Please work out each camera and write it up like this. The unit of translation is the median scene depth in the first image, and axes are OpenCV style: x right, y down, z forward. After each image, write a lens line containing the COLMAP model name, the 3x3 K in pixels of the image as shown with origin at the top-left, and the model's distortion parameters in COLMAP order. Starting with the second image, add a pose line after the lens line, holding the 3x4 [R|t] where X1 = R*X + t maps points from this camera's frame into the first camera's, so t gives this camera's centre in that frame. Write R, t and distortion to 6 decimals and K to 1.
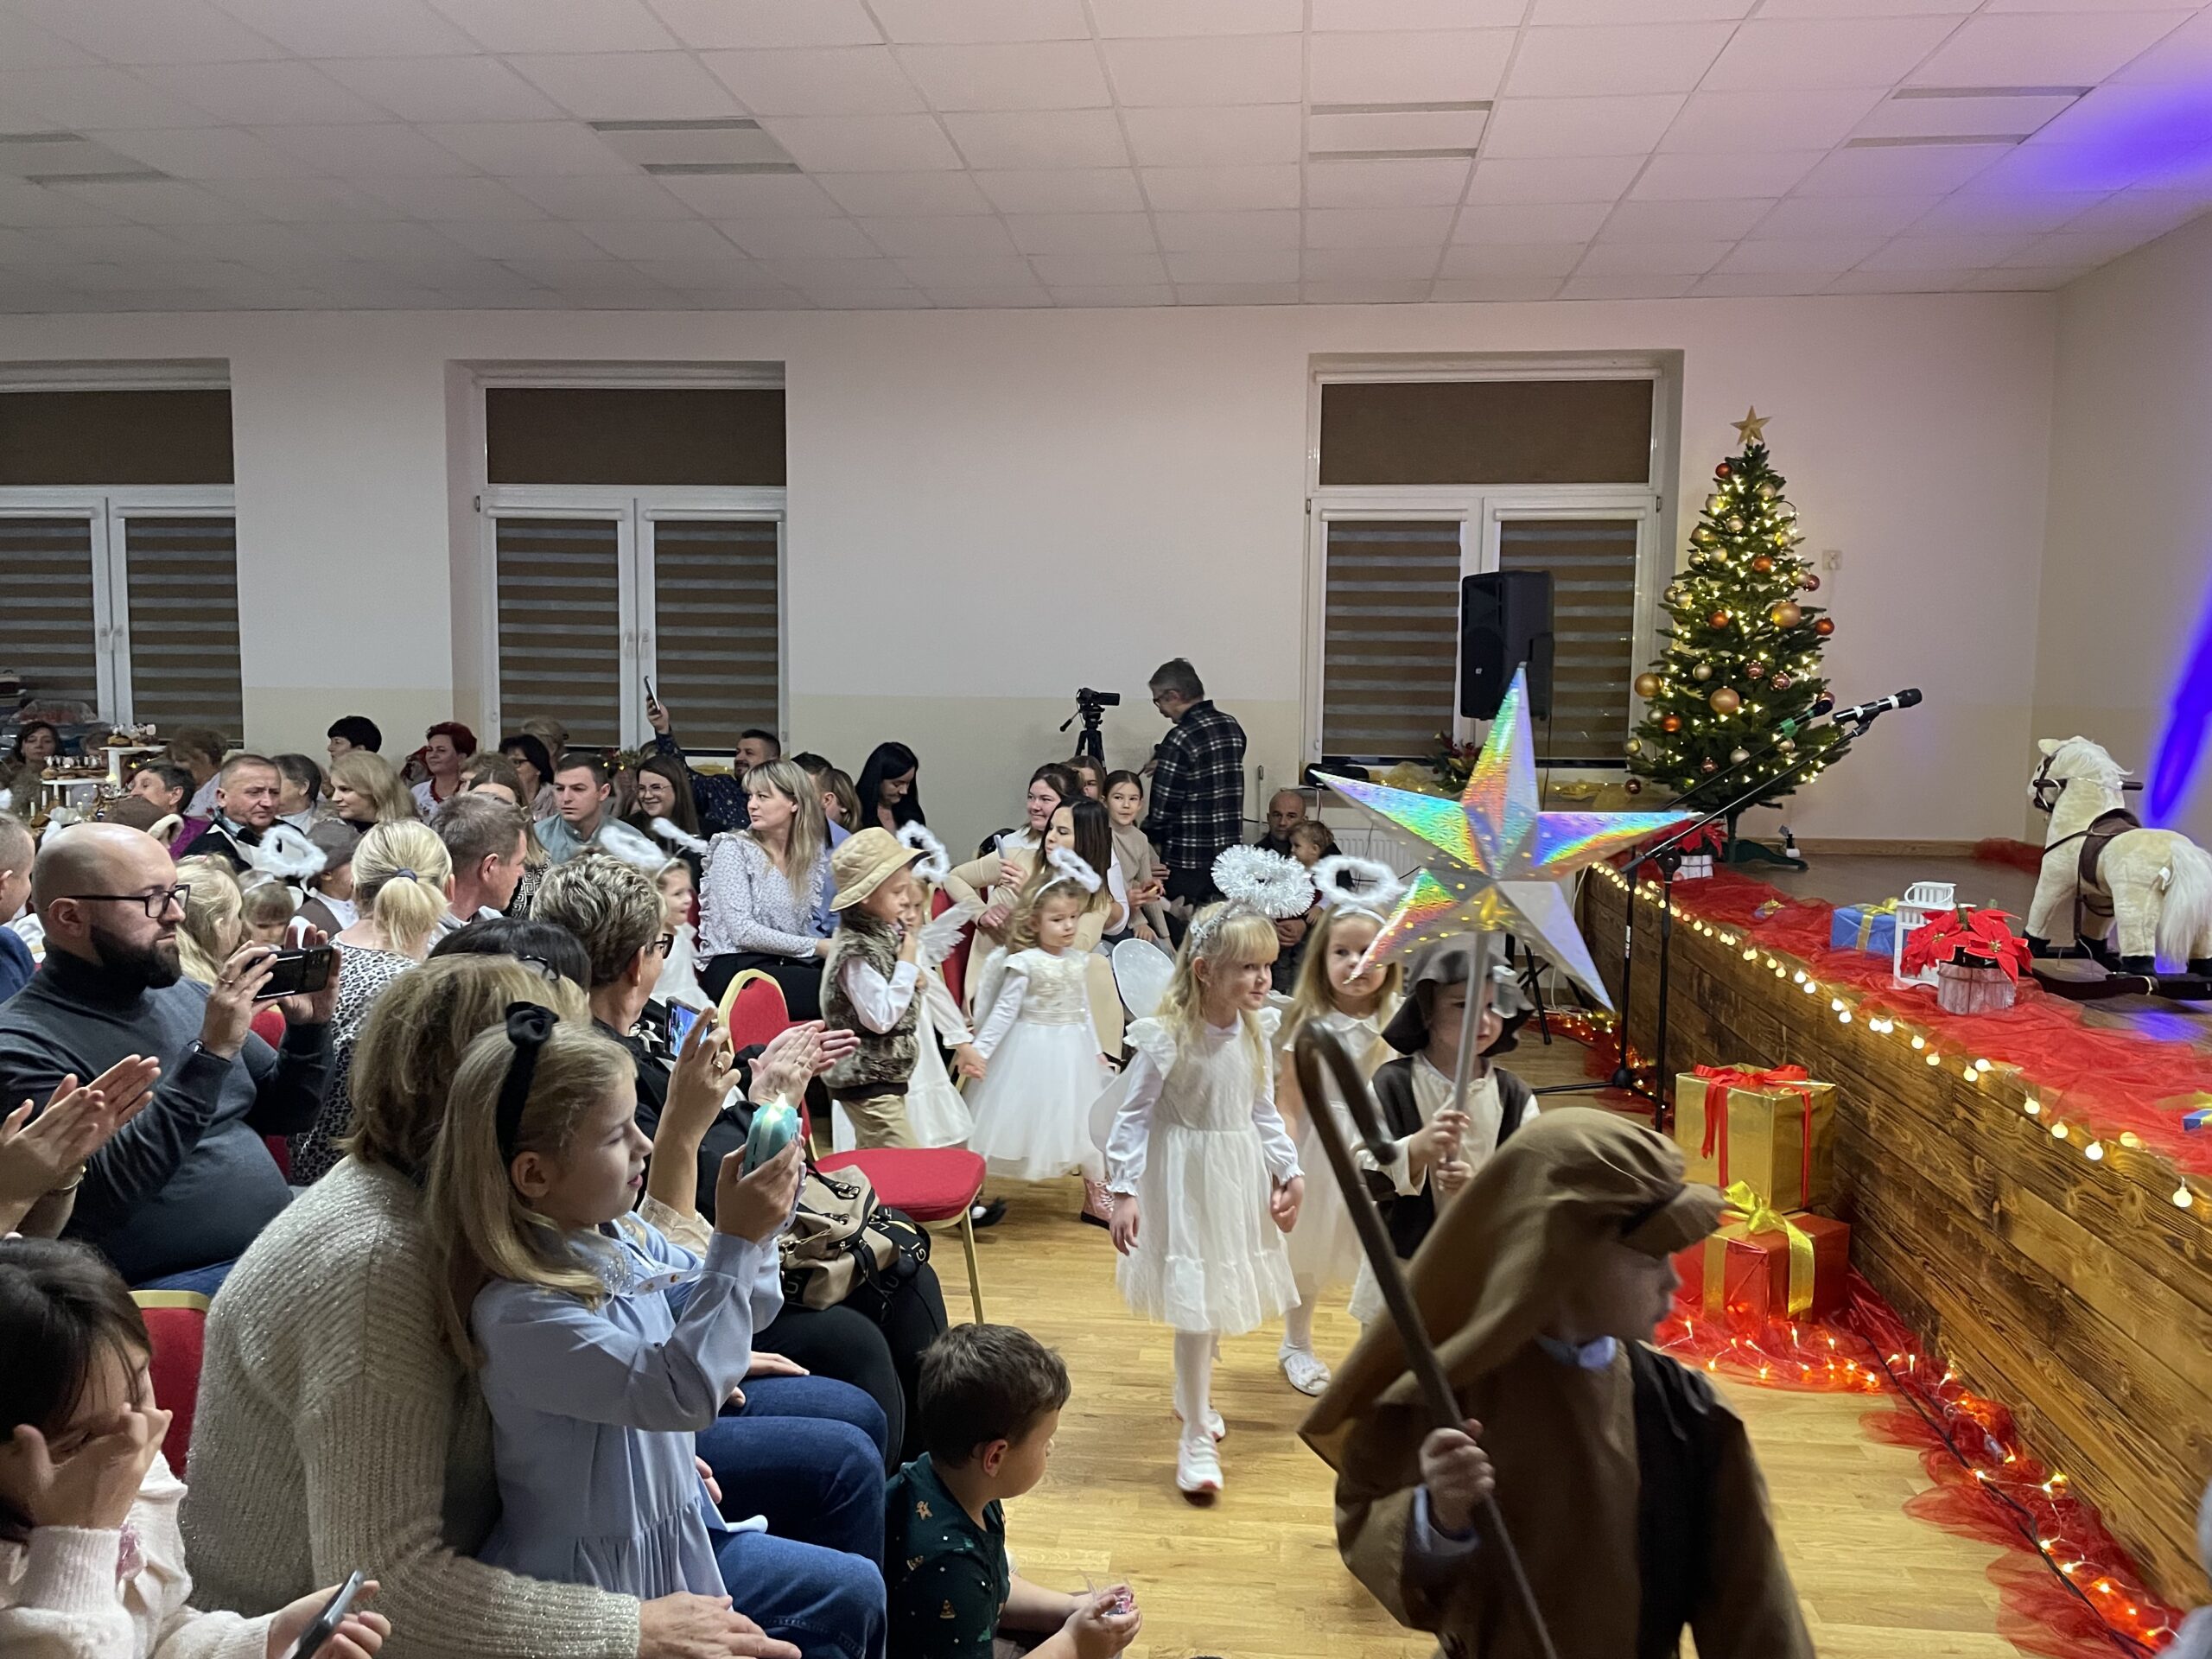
lens RADIAL K [[1429.7, 0, 1106.0], [0, 1429.7, 829.5], [0, 0, 1]] dist [0.076355, -0.087072]
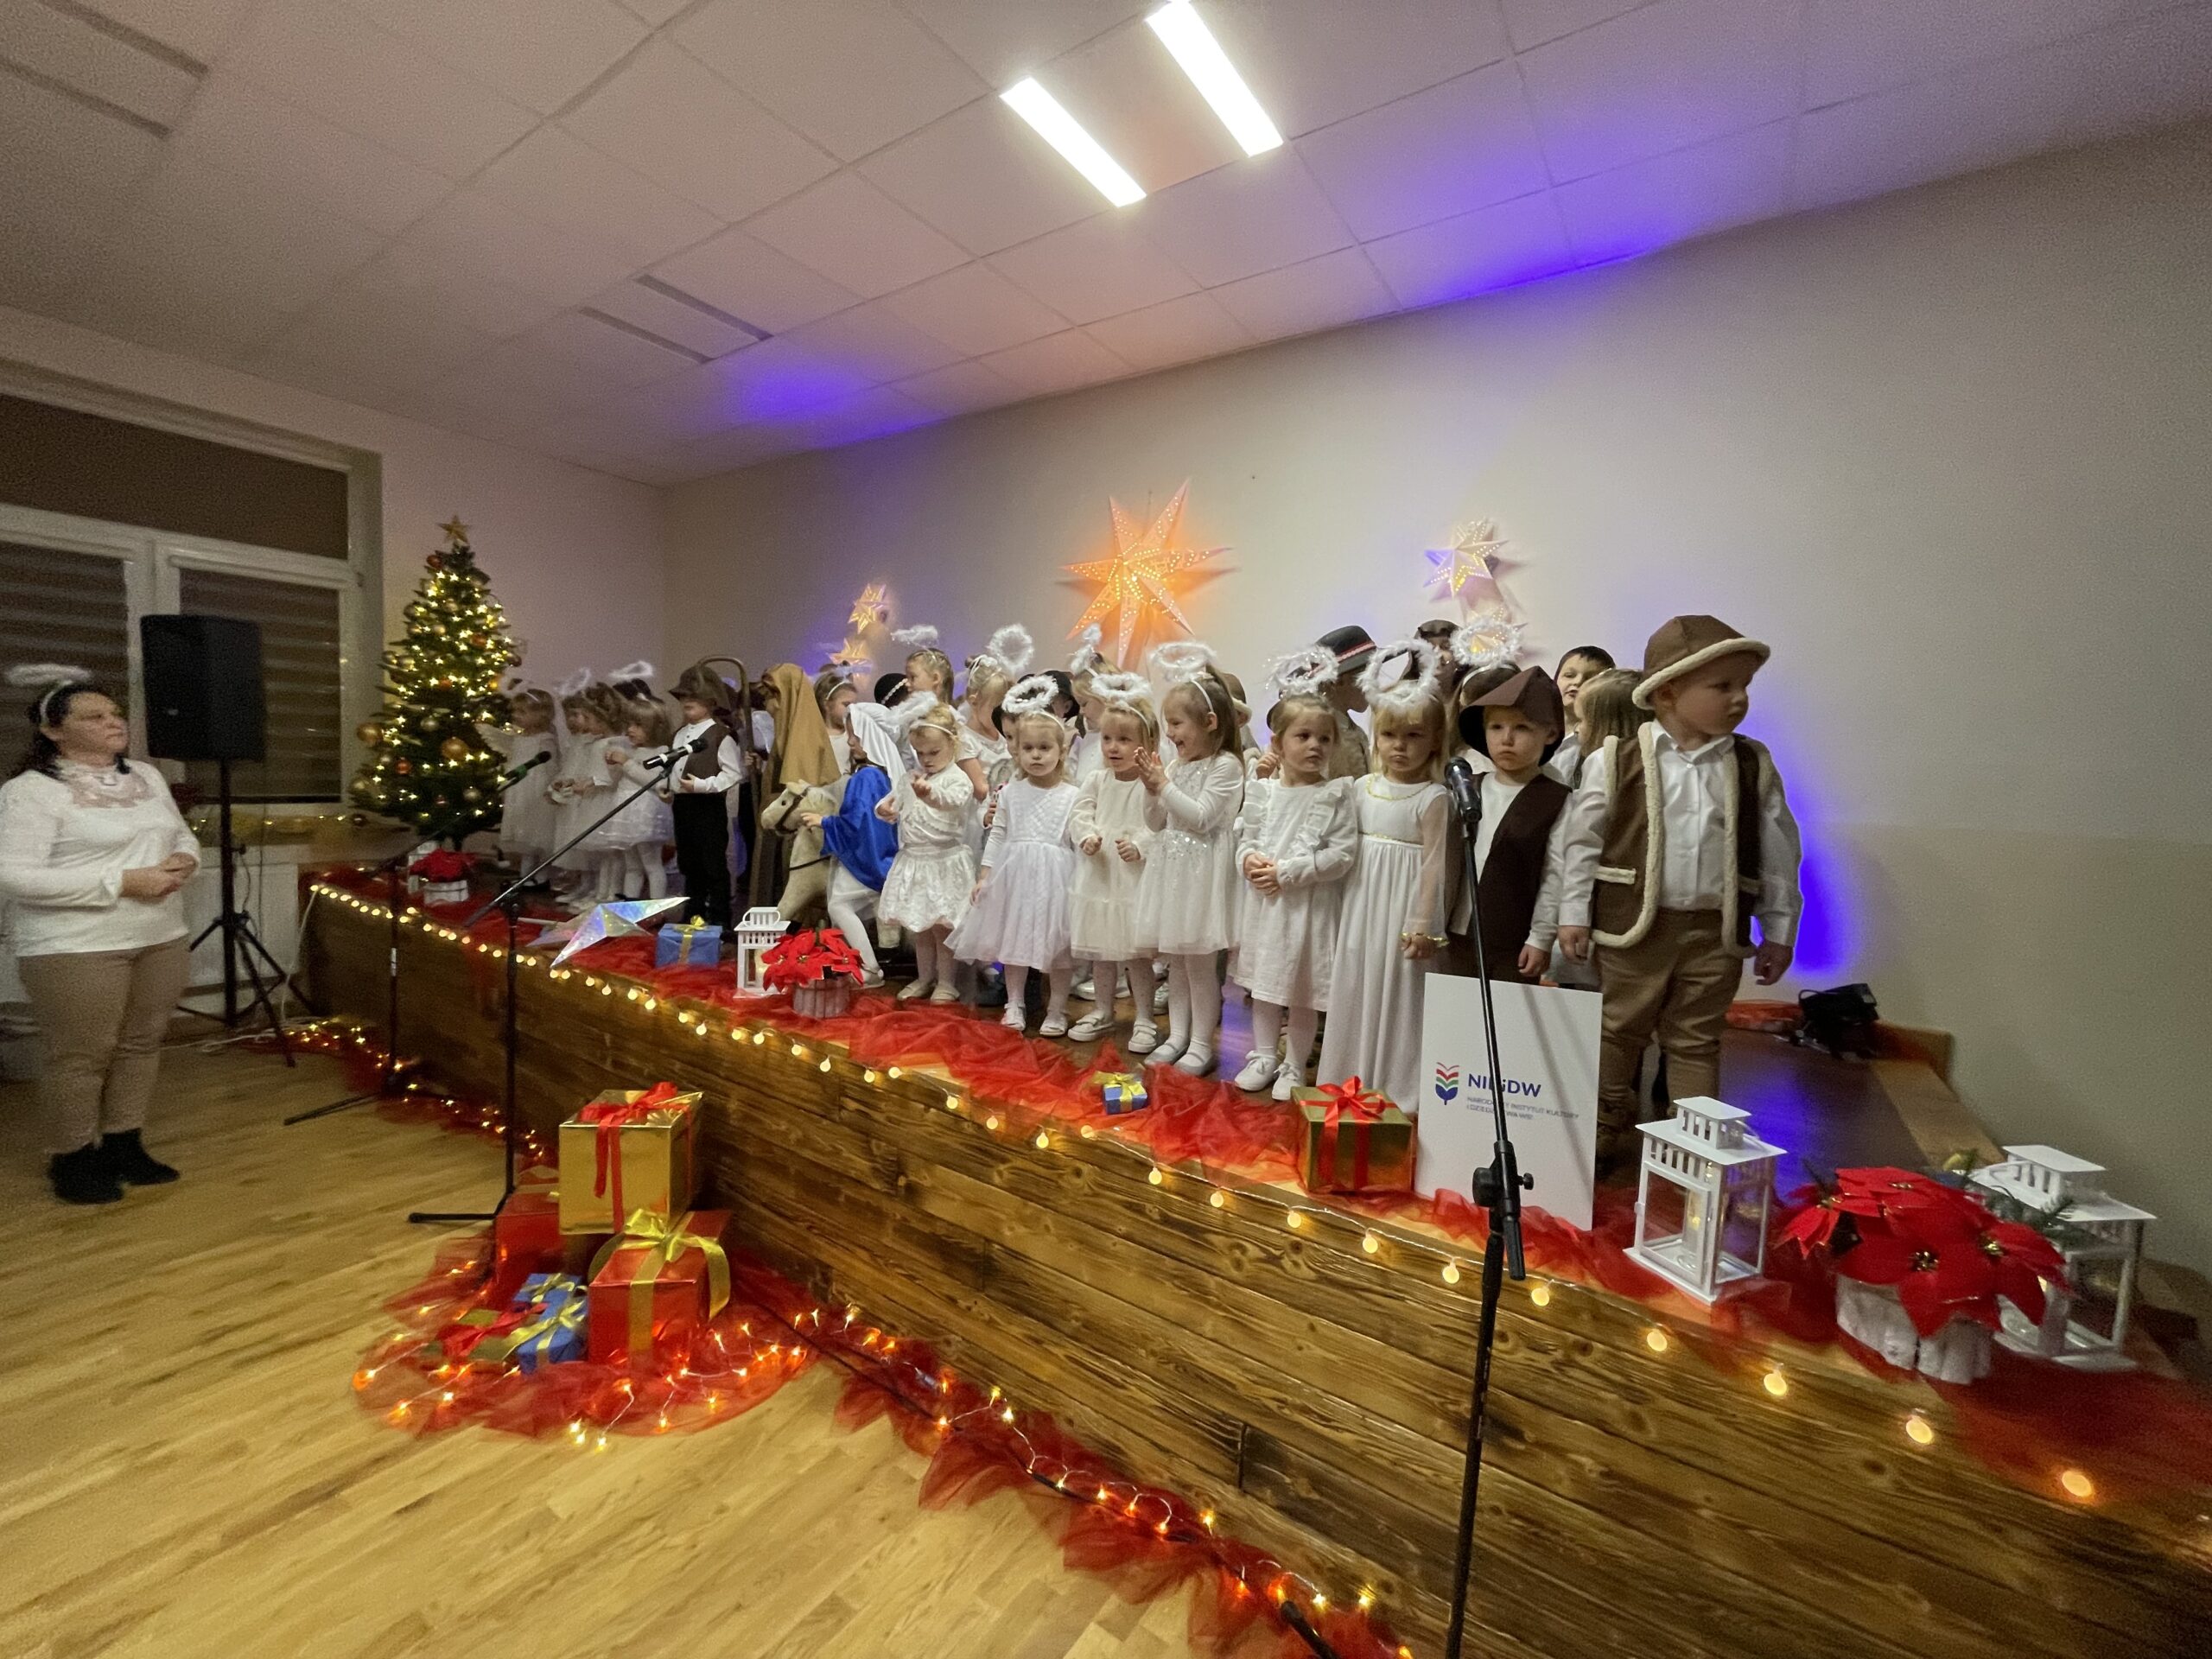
lens RADIAL K [[920.4, 0, 1103.2], [0, 920.4, 822.1], [0, 0, 1]] dist [0.001962, 0.000335]
pose [[0.482516, -0.048314, 0.874553, 0.016449], [0.054333, 0.998206, 0.025168, -0.035612], [-0.874200, 0.035373, 0.484276, 0.299234]]
